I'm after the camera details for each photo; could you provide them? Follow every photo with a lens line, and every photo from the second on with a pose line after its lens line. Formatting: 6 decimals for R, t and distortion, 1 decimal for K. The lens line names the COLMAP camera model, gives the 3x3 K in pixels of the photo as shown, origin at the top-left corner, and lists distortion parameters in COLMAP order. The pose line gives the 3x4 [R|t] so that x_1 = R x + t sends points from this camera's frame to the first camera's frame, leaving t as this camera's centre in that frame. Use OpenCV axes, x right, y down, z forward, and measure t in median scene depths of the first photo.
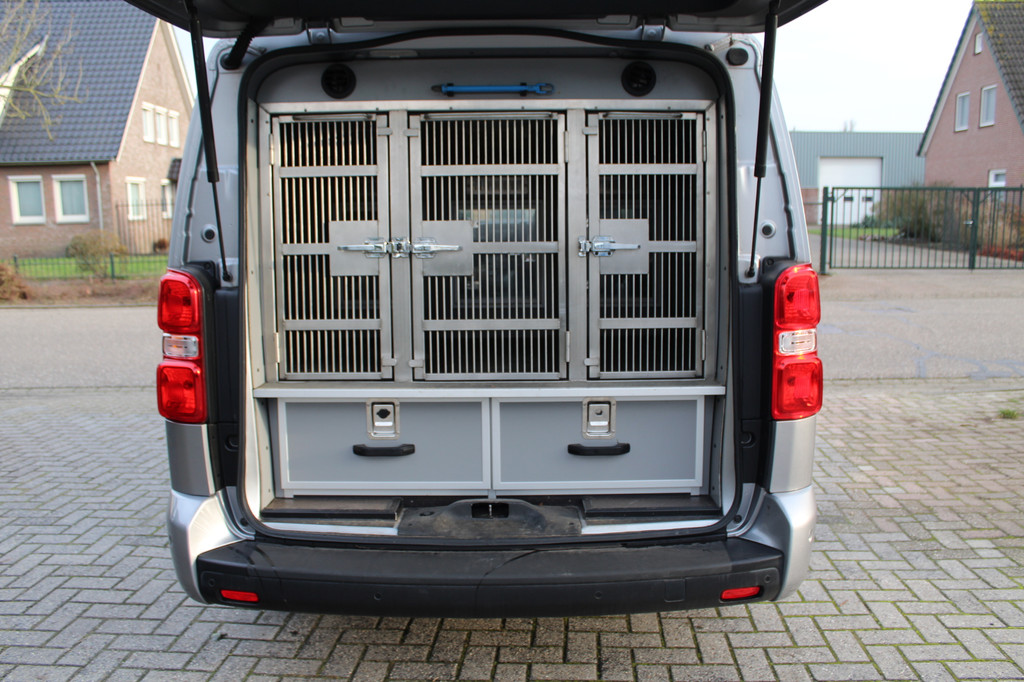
lens RADIAL K [[924.9, 0, 500.0], [0, 924.9, 344.2], [0, 0, 1]] dist [-0.158398, 0.202379]
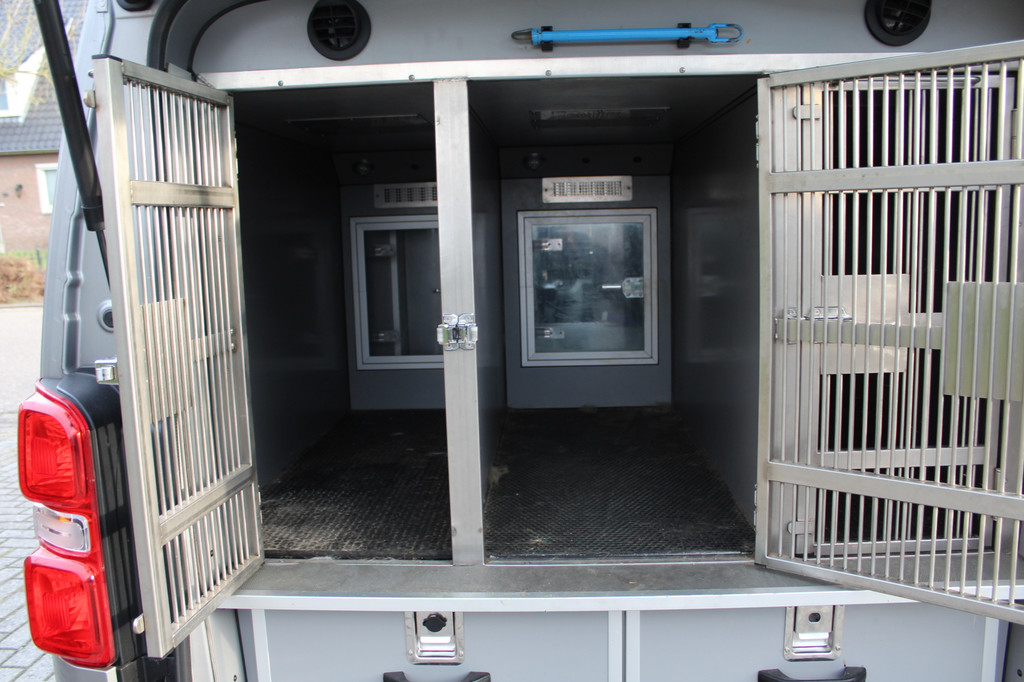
lens RADIAL K [[844.5, 0, 492.2], [0, 844.5, 336.8], [0, 0, 1]] dist [-0.157039, 0.161695]
pose [[0.999087, -0.013443, -0.040547, -0.056795], [0.015218, 0.998925, 0.043791, -0.103438], [0.039915, -0.044369, 0.998218, 0.417271]]
